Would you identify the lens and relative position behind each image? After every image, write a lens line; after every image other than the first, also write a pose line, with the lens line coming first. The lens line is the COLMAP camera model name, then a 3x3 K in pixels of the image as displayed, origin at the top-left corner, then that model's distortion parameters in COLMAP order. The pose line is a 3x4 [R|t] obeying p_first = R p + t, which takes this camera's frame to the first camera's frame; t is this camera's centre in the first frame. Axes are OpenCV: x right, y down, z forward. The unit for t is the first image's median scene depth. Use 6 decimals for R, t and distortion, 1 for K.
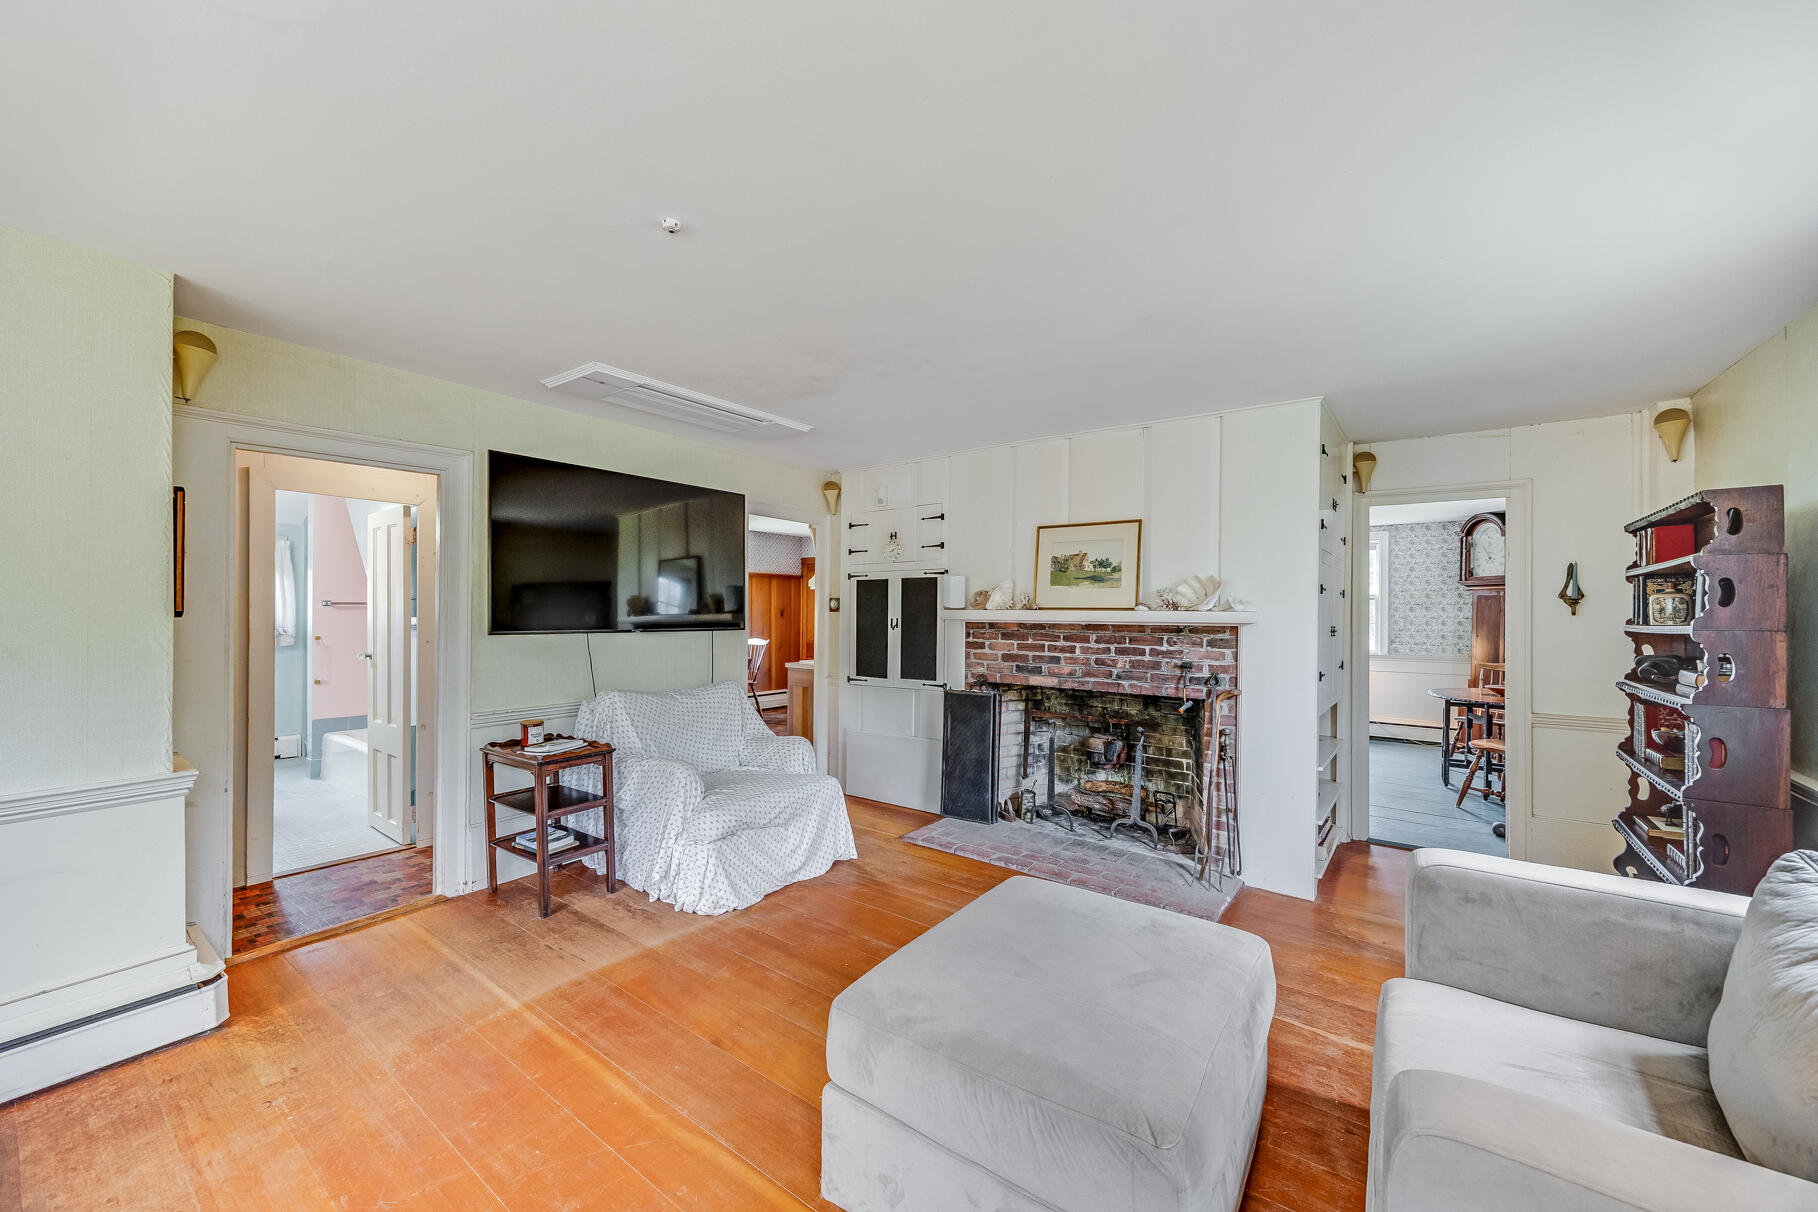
lens RADIAL K [[690.7, 0, 905.0], [0, 690.7, 609.8], [0, 0, 1]] dist [-0.002013, -0.000651]
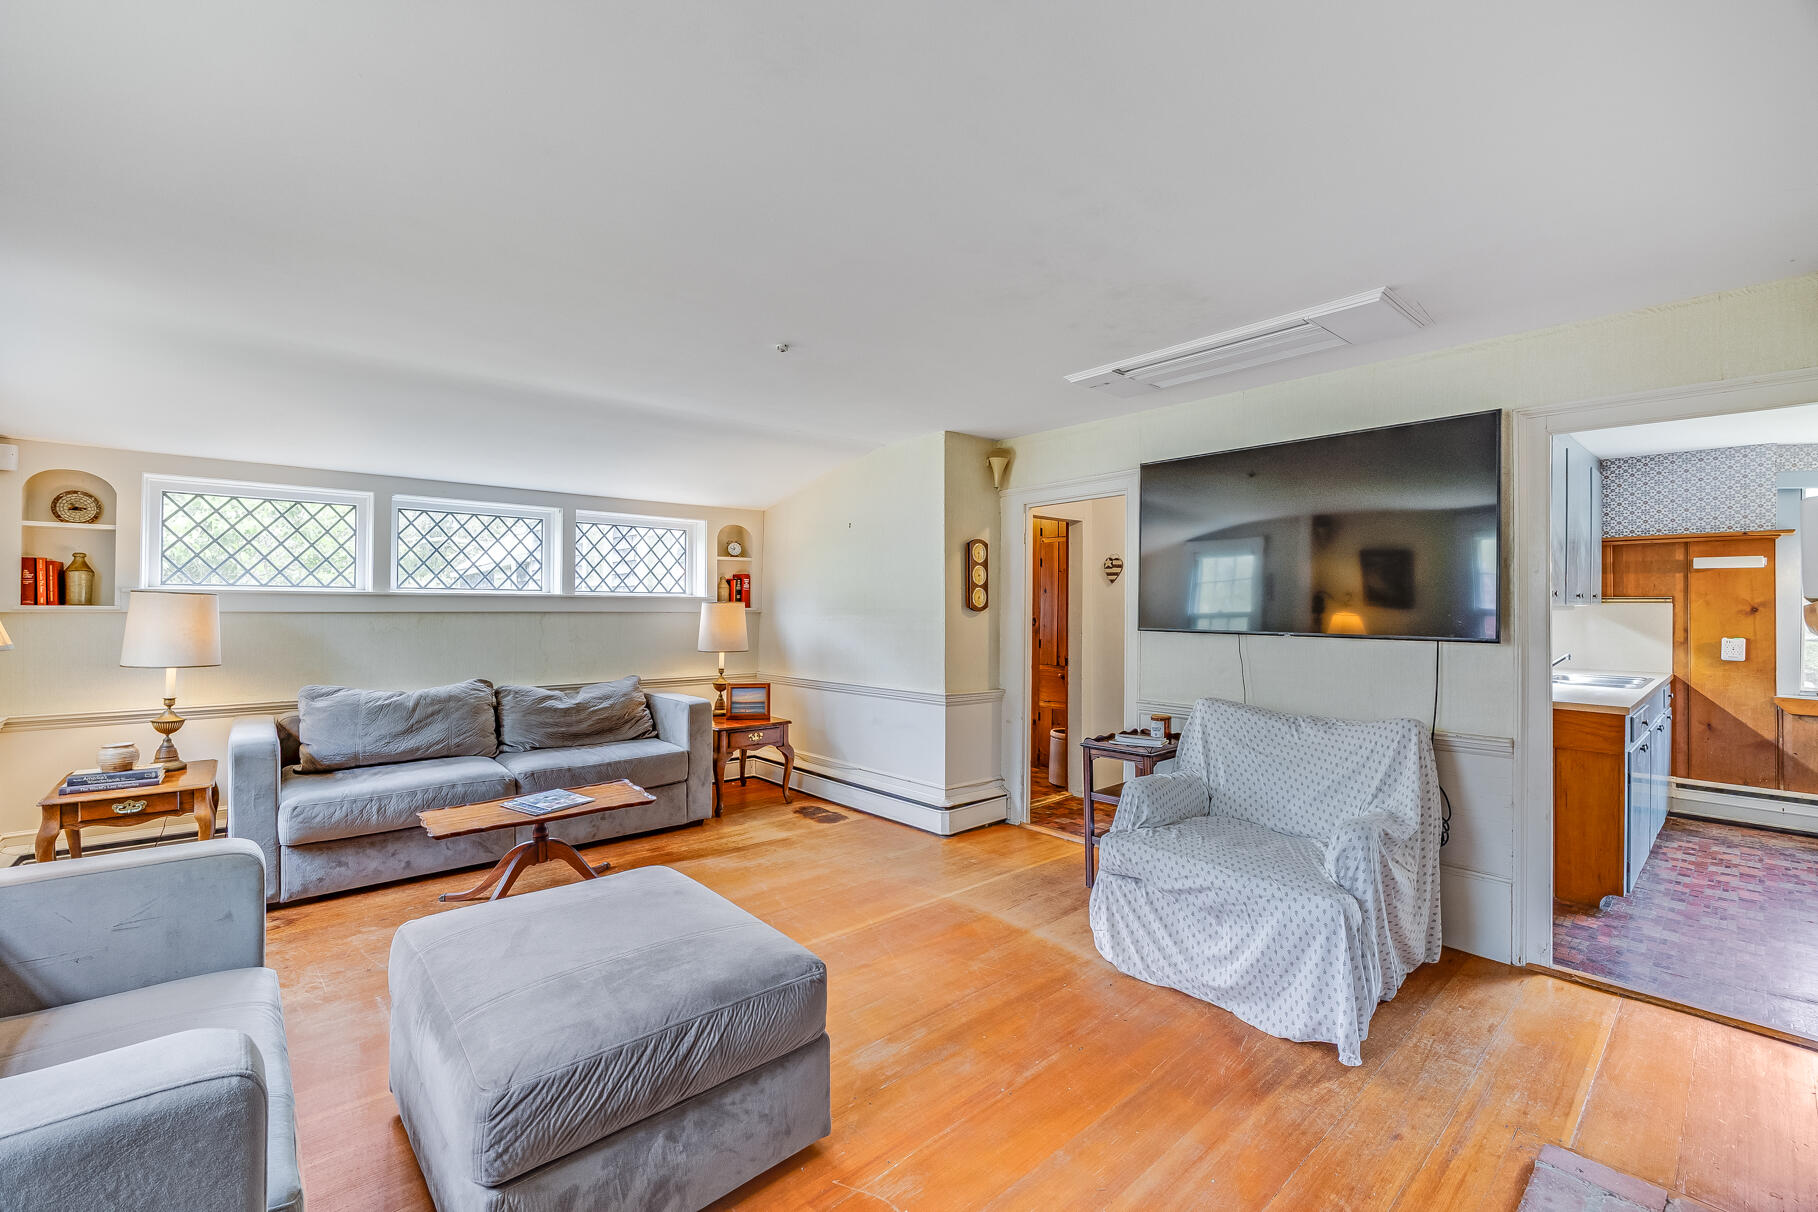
lens RADIAL K [[728.7, 0, 902.0], [0, 728.7, 606.6], [0, 0, 1]] dist [-0.011078, -0.000206]
pose [[-0.188402, -0.002349, -0.982089, 0.615763], [-0.008554, 0.999963, -0.000751, 0.003043], [0.982055, 0.008259, -0.188416, 0.839876]]
